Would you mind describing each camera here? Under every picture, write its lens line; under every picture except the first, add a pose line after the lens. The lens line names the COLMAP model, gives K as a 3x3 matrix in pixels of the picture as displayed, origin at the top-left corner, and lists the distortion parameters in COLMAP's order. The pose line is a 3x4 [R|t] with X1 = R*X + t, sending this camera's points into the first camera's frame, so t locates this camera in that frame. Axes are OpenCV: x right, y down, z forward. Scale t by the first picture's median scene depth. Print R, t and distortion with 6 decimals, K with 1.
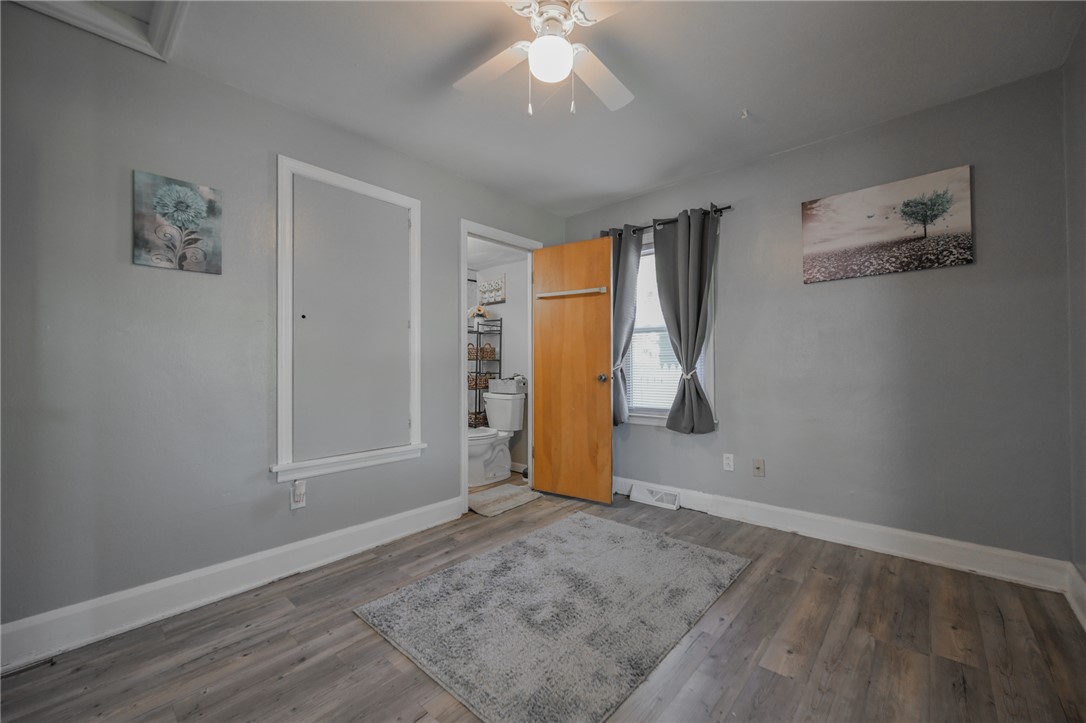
lens RADIAL K [[430.9, 0, 538.2], [0, 430.9, 357.5], [0, 0, 1]] dist [-0.000062, 0.000061]
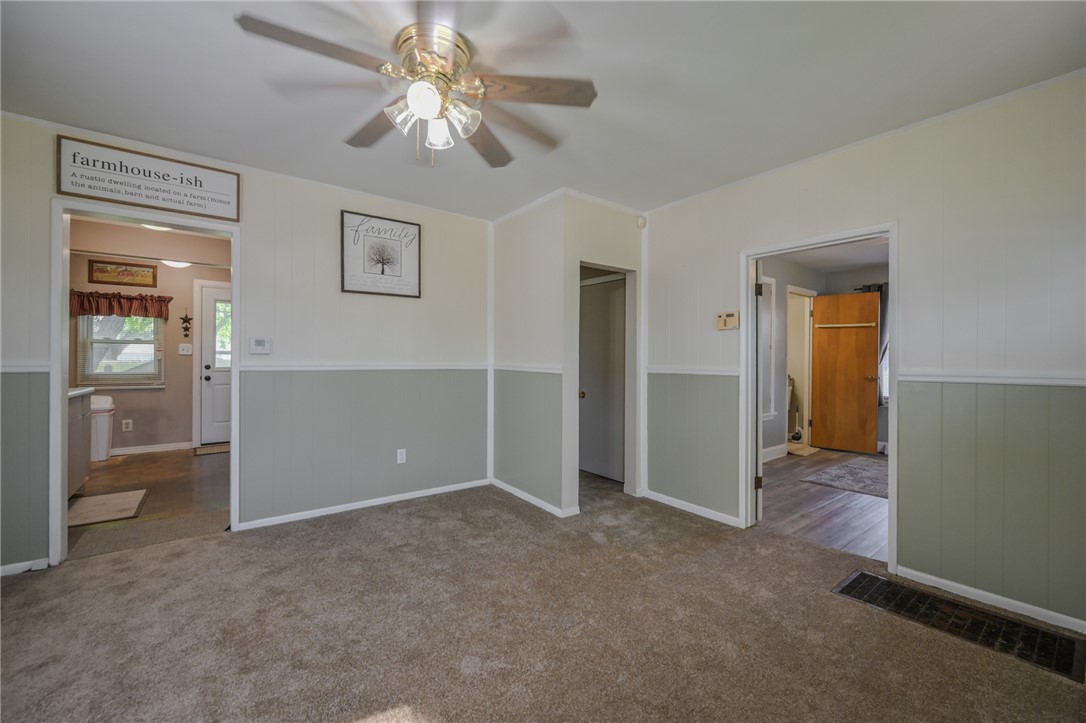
lens RADIAL K [[430.9, 0, 538.2], [0, 430.9, 357.5], [0, 0, 1]] dist [-0.000062, 0.000061]
pose [[0.982023, 0.012650, -0.188335, -0.776916], [-0.009967, 0.999835, 0.015183, -0.042953], [0.188496, -0.013033, 0.981988, -0.837788]]
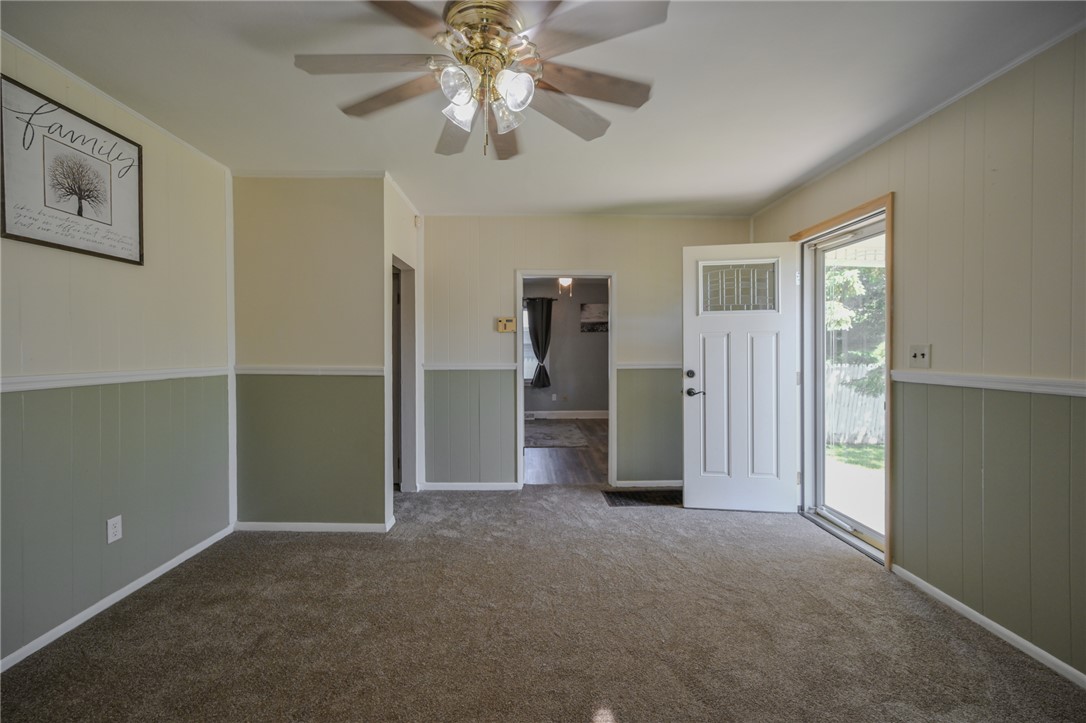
lens RADIAL K [[432.5, 0, 529.4], [0, 432.5, 353.6], [0, 0, 1]] dist [-0.000403, 0.000027]
pose [[0.738360, -0.000236, 0.674406, -1.280774], [-0.015194, 0.999740, 0.016984, -0.056772], [-0.674235, -0.022787, 0.738165, -0.732678]]
